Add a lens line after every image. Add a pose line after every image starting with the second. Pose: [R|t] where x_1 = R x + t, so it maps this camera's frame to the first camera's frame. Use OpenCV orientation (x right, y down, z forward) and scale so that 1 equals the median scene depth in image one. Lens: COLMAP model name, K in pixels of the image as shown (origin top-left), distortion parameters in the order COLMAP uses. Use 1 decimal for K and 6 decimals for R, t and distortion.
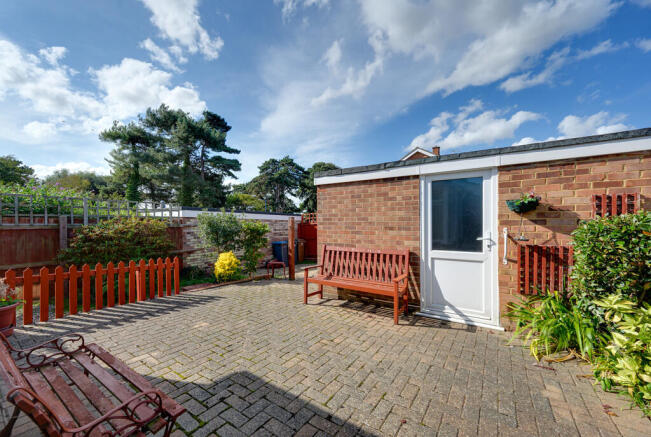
lens RADIAL K [[264.7, 0, 323.7], [0, 264.7, 223.4], [0, 0, 1]] dist [-0.000168, -0.000009]
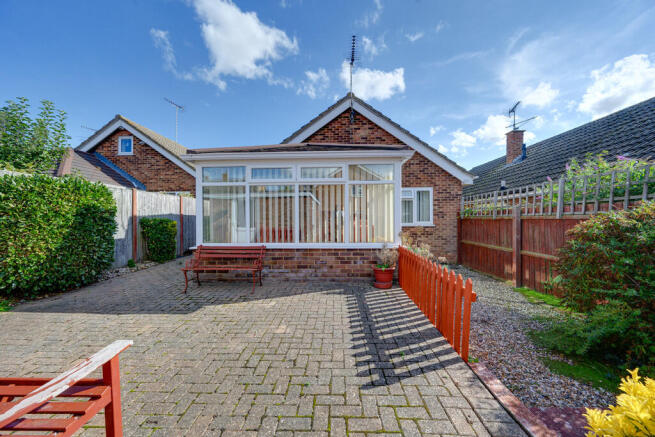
lens RADIAL K [[251.9, 0, 331.5], [0, 251.9, 221.9], [0, 0, 1]] dist [-0.002483, -0.000029]
pose [[-0.845667, 0.012707, -0.533560, -0.151422], [0.008291, 0.999909, 0.010671, 0.024246], [0.533646, 0.004600, -0.845695, 1.607228]]
